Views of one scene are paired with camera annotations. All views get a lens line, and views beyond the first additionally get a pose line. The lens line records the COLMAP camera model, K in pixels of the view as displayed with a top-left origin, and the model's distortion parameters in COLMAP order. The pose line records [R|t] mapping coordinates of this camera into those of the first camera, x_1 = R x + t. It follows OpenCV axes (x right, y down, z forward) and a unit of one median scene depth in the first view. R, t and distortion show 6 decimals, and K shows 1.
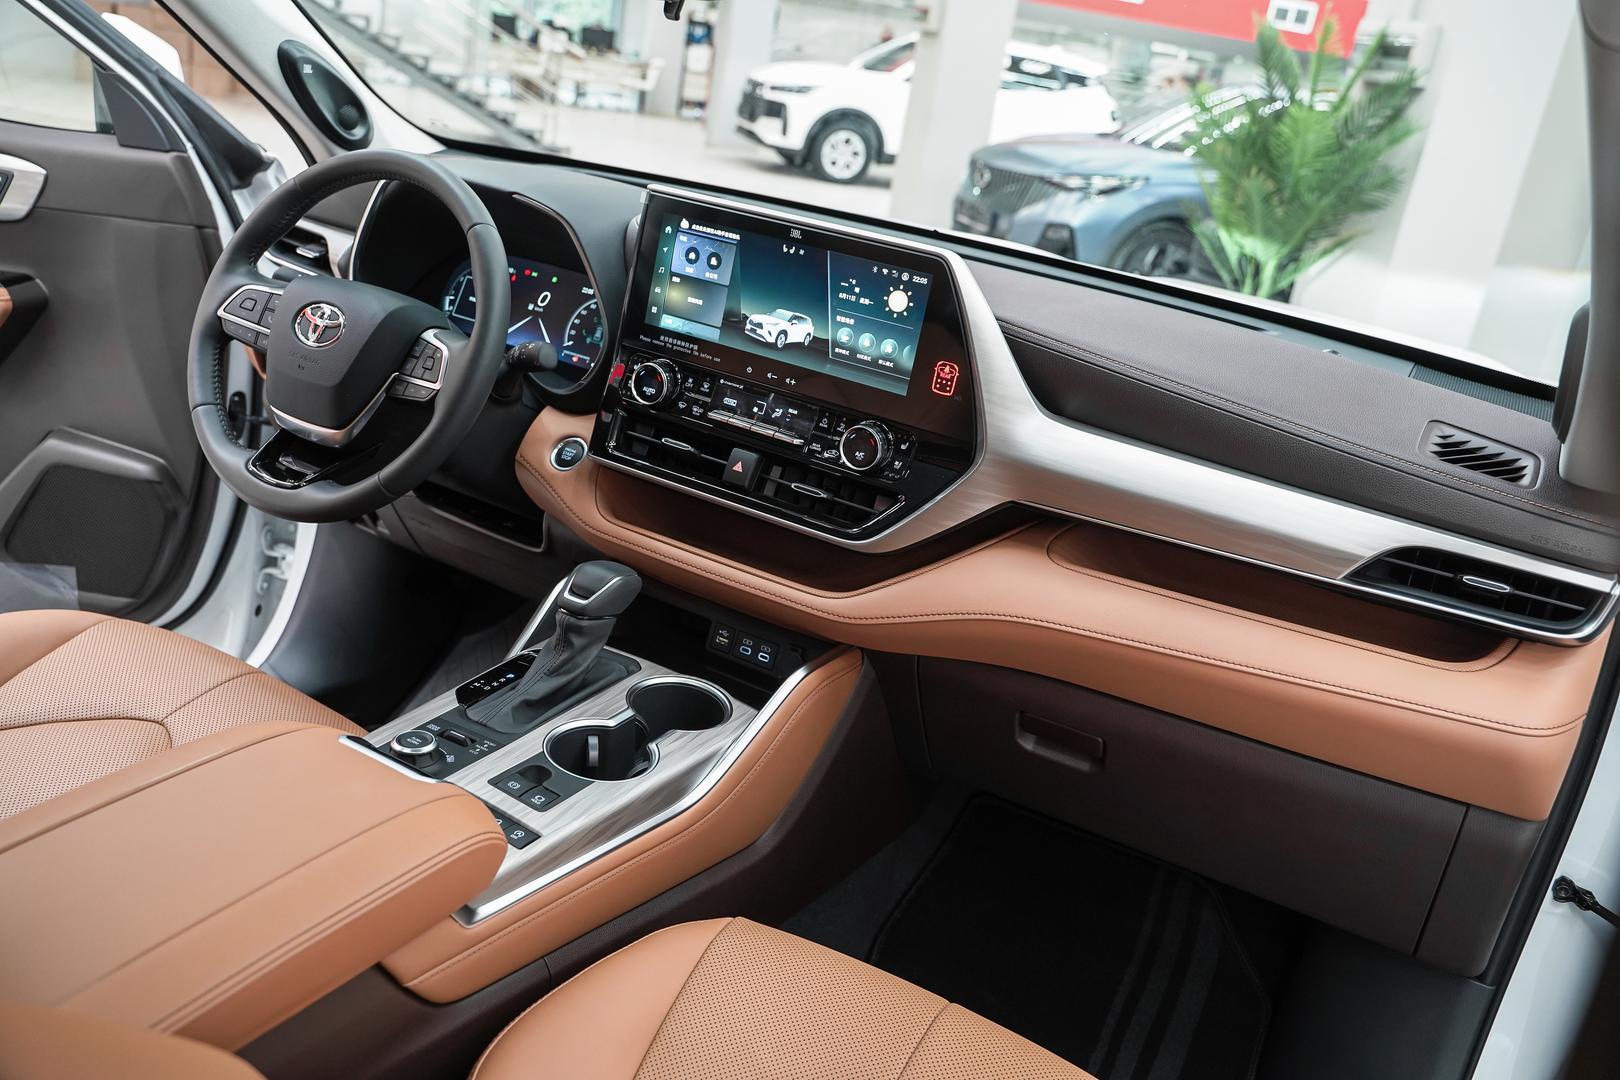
lens RADIAL K [[1301.6, 0, 810.0], [0, 1301.6, 540.0], [0, 0, 1]] dist [-0.006456, 0.004502]
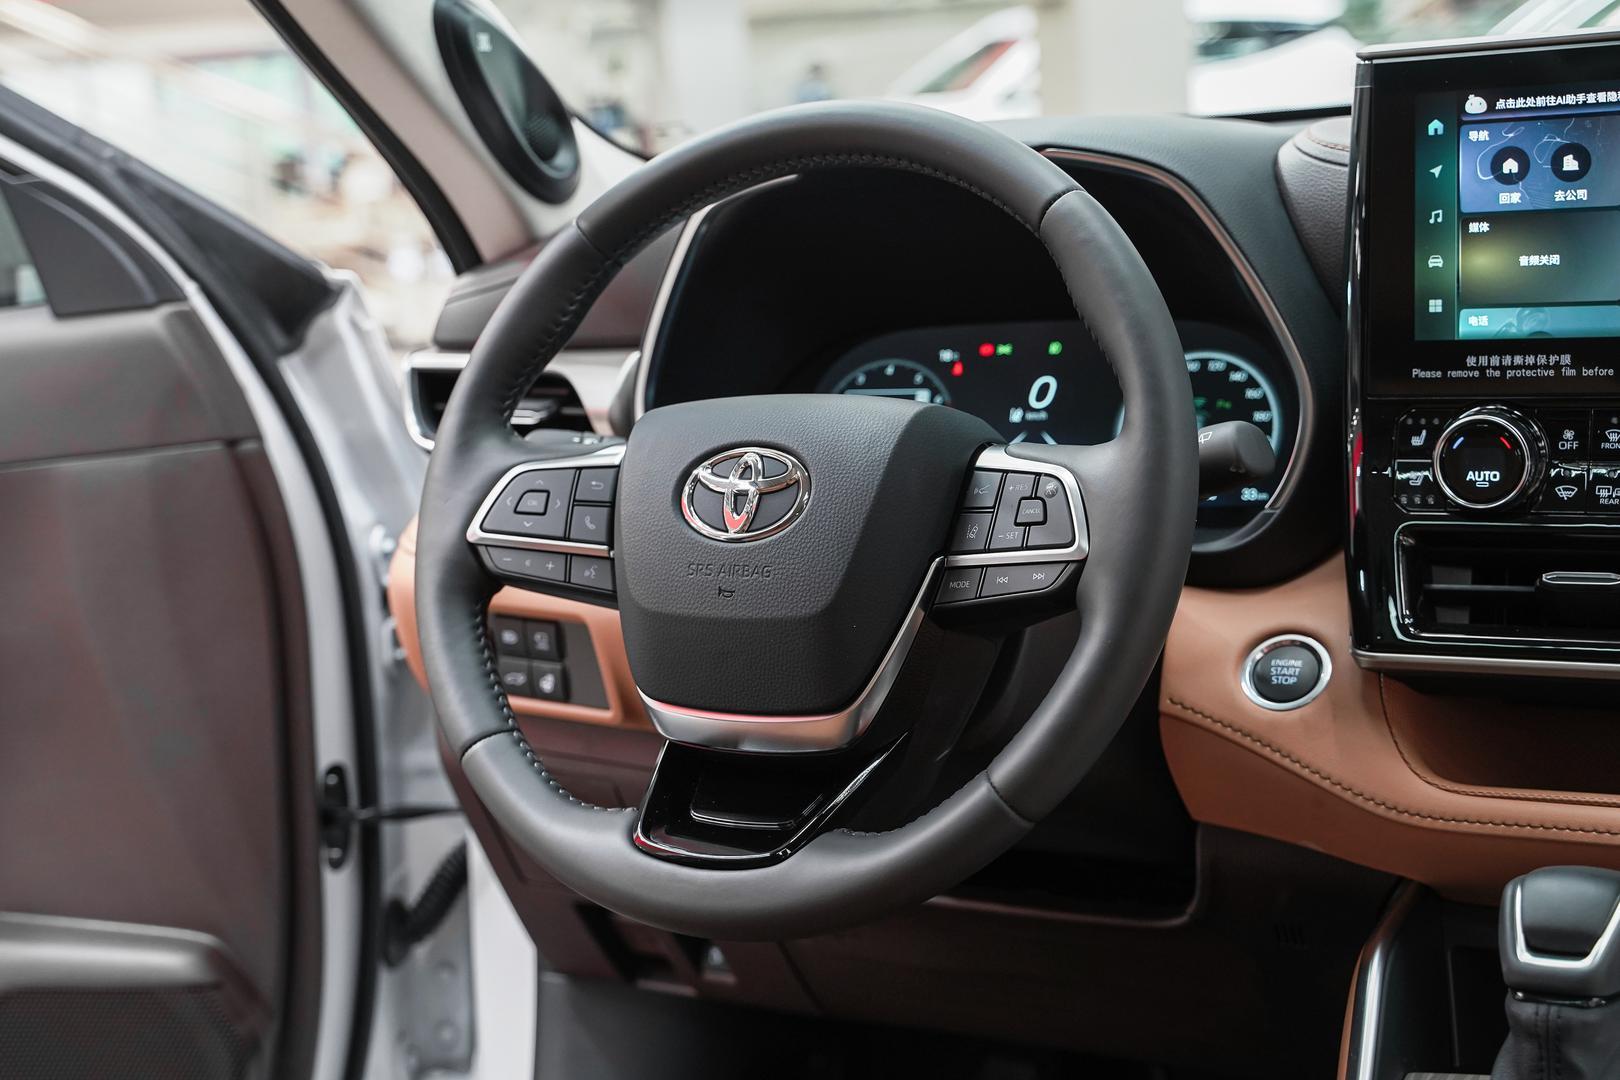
lens RADIAL K [[2330.5, 0, 774.6], [0, 2330.5, 515.7], [0, 0, 1]] dist [0.014000, -0.069261]
pose [[0.974956, -0.220833, -0.026356, -0.344887], [0.211658, 0.957712, -0.194906, 0.001150], [0.068283, 0.184446, 0.980468, 0.212307]]
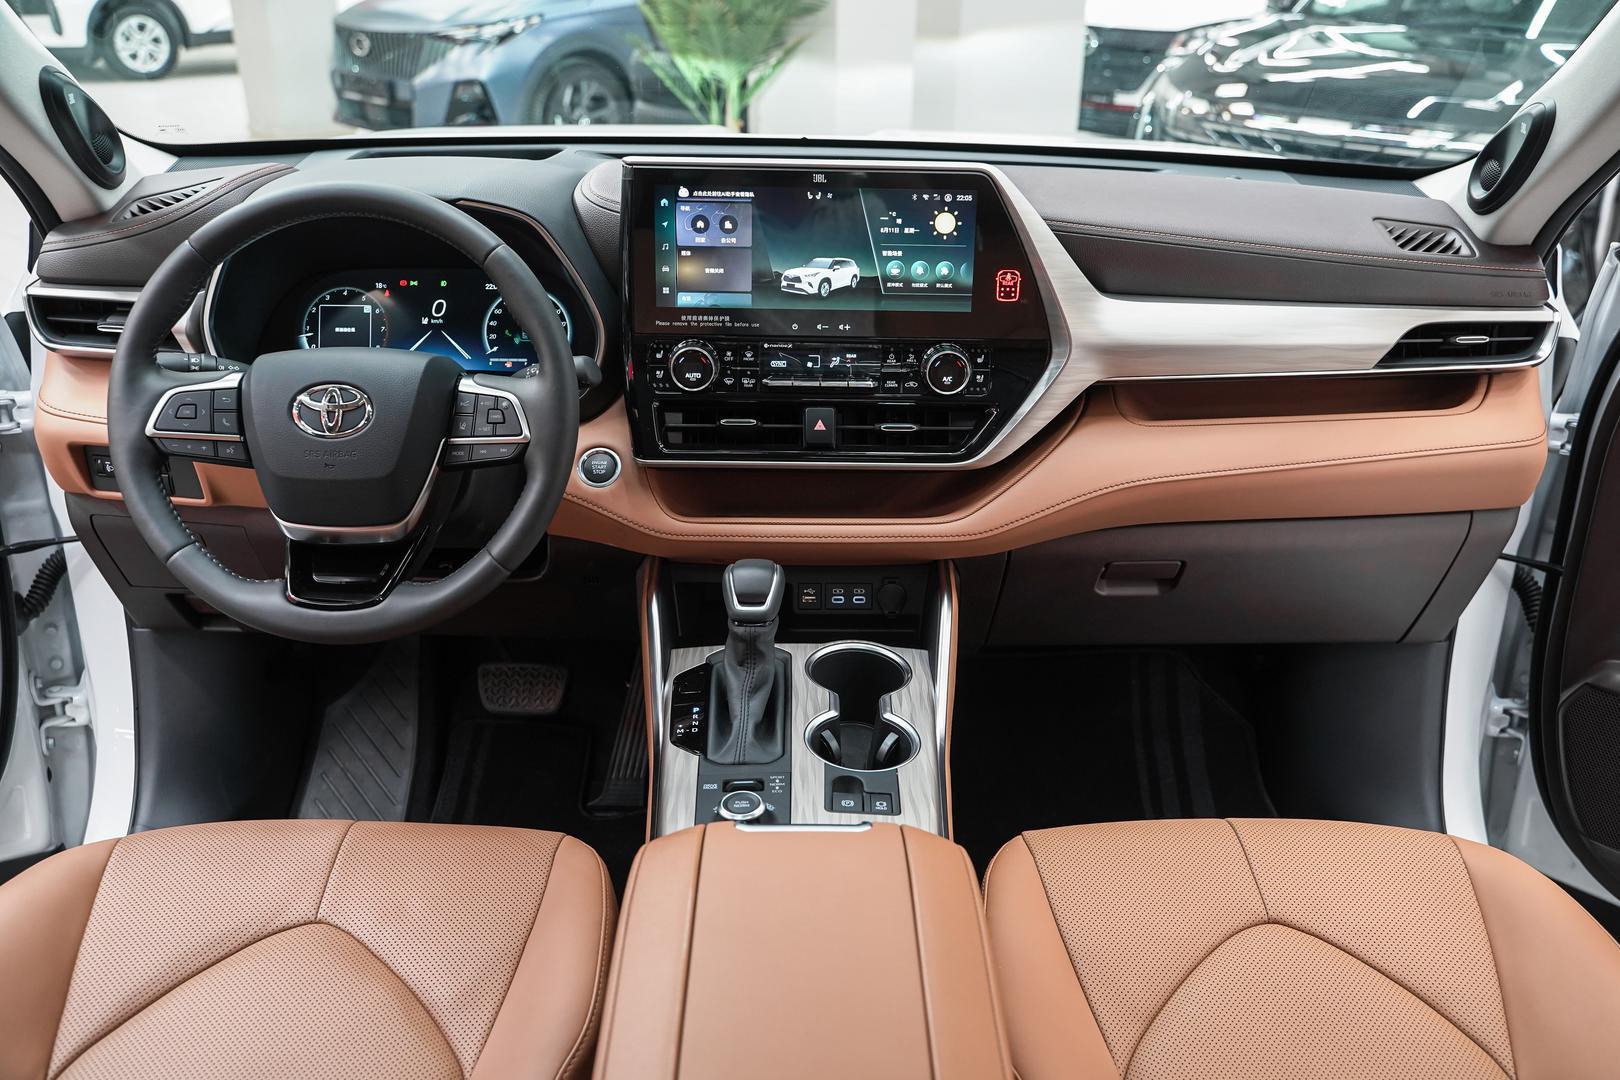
lens RADIAL K [[1329.5, 0, 828.4], [0, 1329.5, 538.6], [0, 0, 1]] dist [-0.008388, 0.001699]
pose [[0.853707, -0.328173, 0.404336, -0.473370], [0.280427, 0.943961, 0.174065, -0.145661], [-0.438801, -0.035214, 0.897894, 0.092259]]
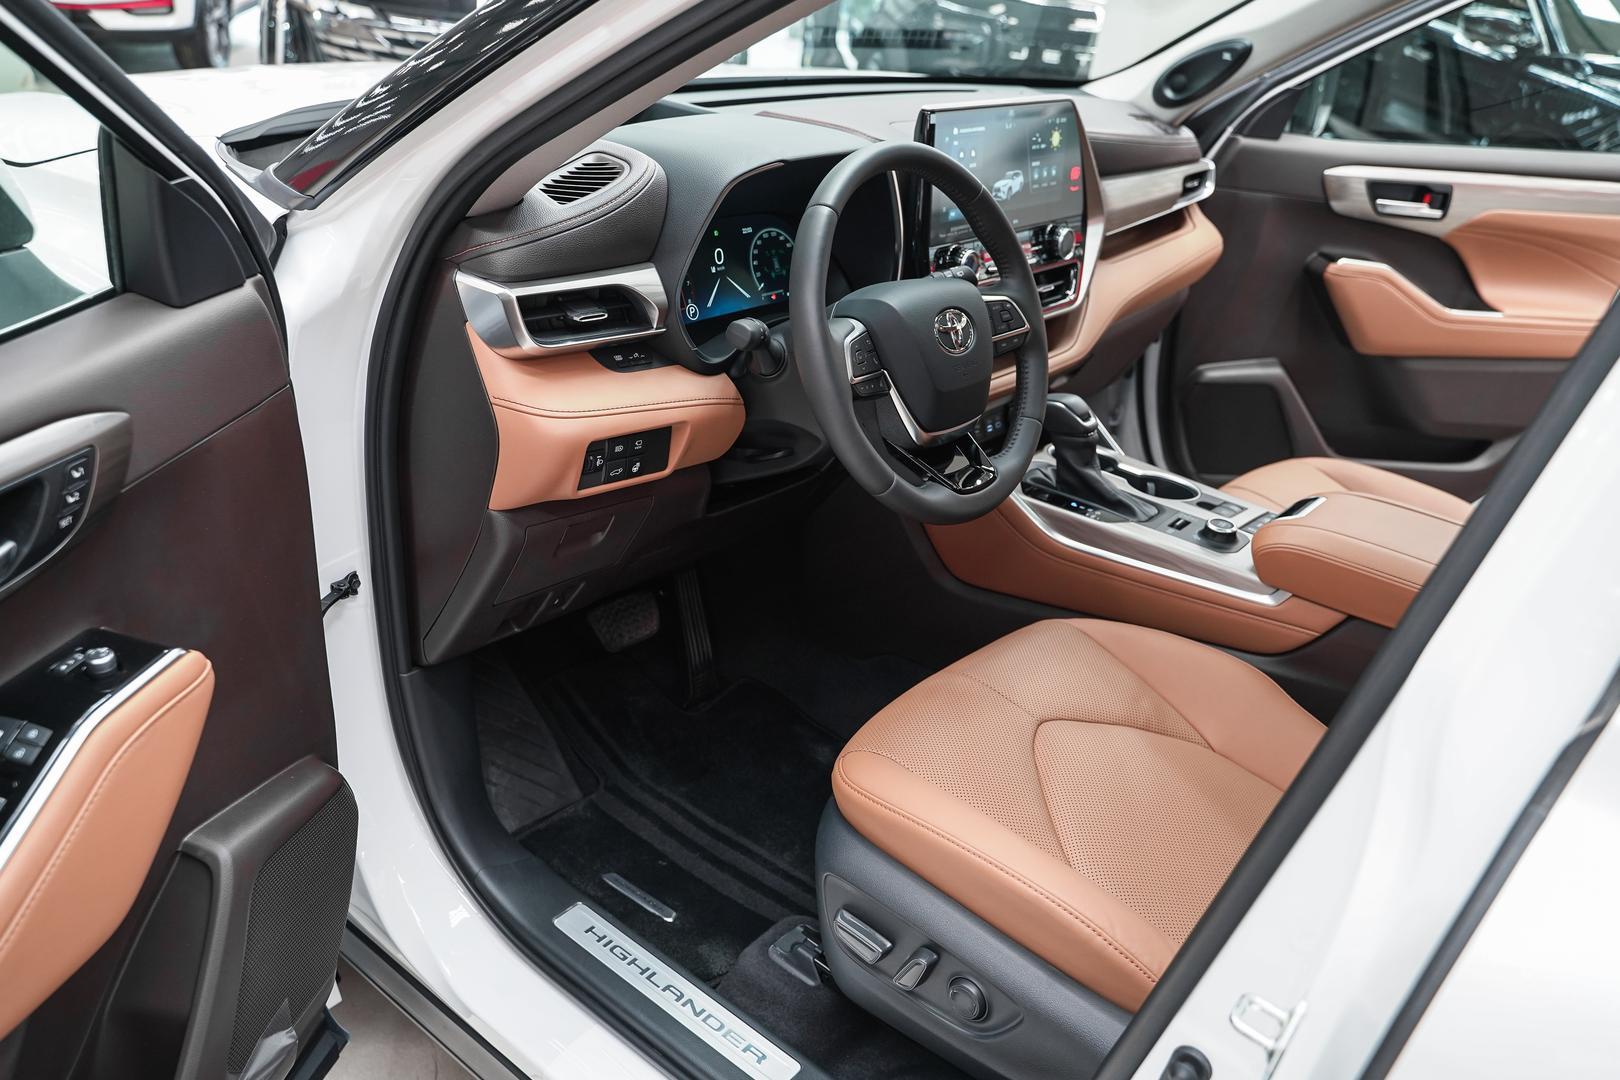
lens RADIAL K [[1329.5, 0, 828.4], [0, 1329.5, 538.6], [0, 0, 1]] dist [-0.008388, 0.001699]
pose [[0.175631, -0.541565, 0.822108, -1.328010], [0.279132, 0.828212, 0.485954, -0.559685], [-0.944055, 0.144128, 0.296628, 0.801420]]
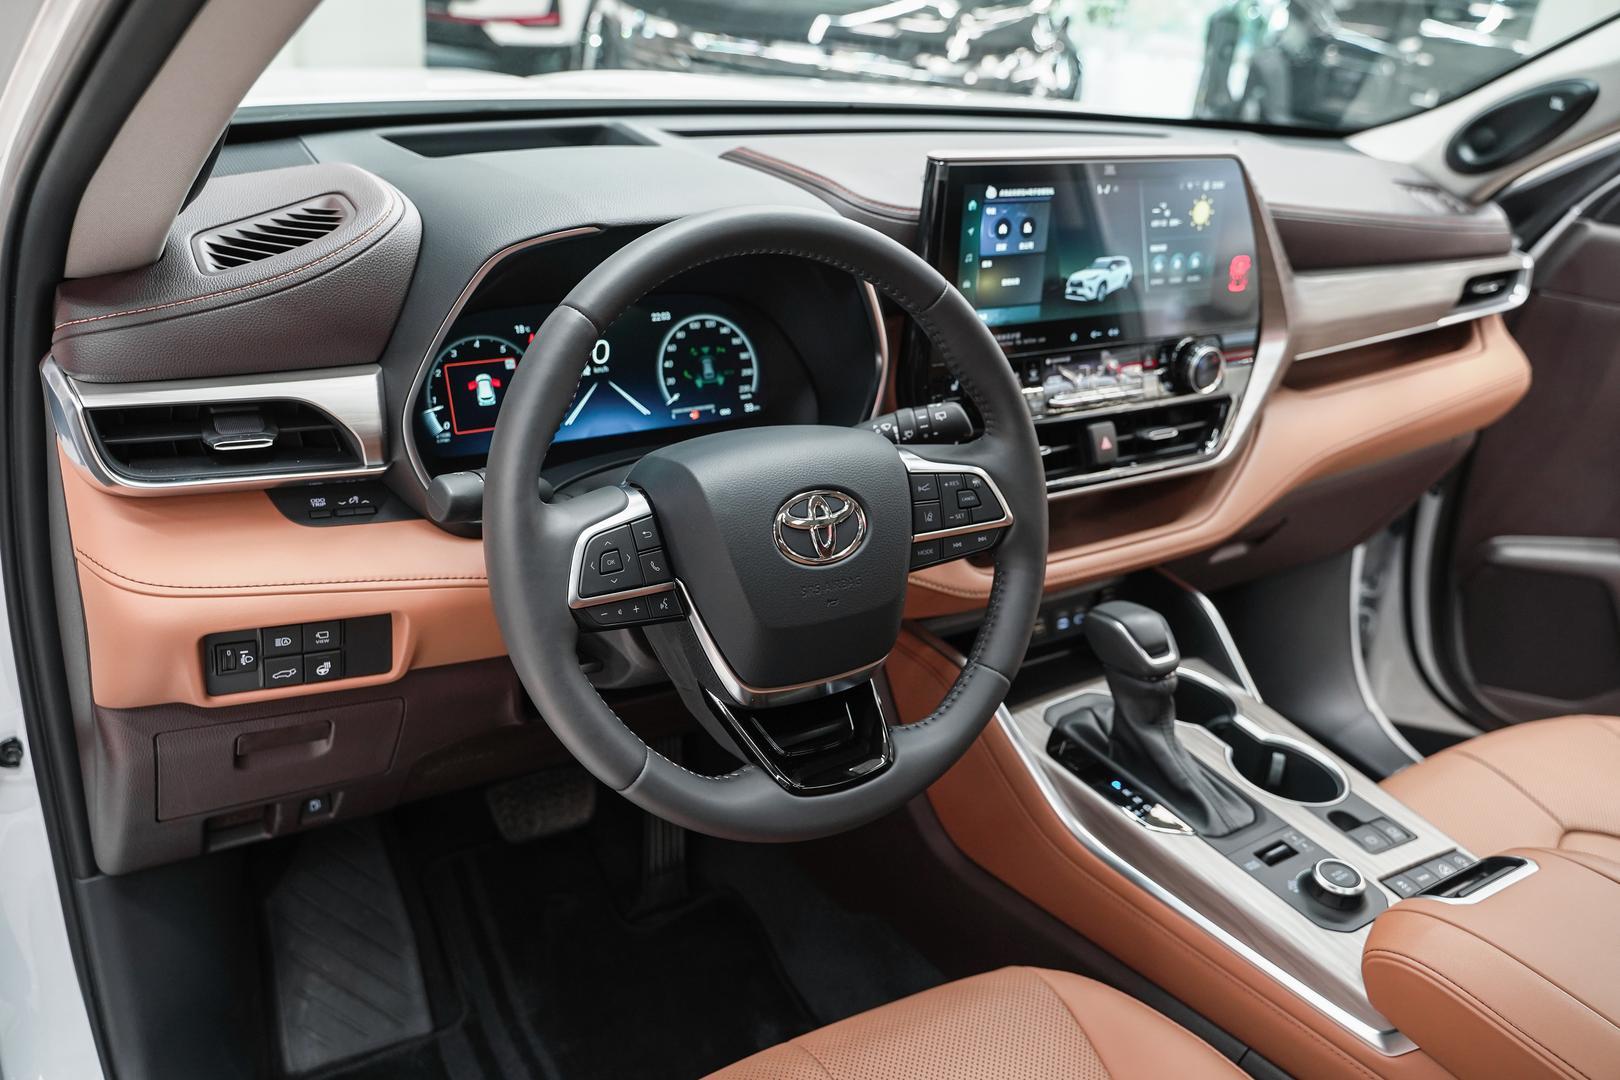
lens RADIAL K [[1337.5, 0, 820.2], [0, 1337.5, 537.5], [0, 0, 1]] dist [-0.002715, -0.002592]
pose [[0.470334, -0.477398, 0.742211, -0.839795], [0.281642, 0.878263, 0.386434, -0.400395], [-0.836339, 0.027284, 0.547533, 0.651741]]
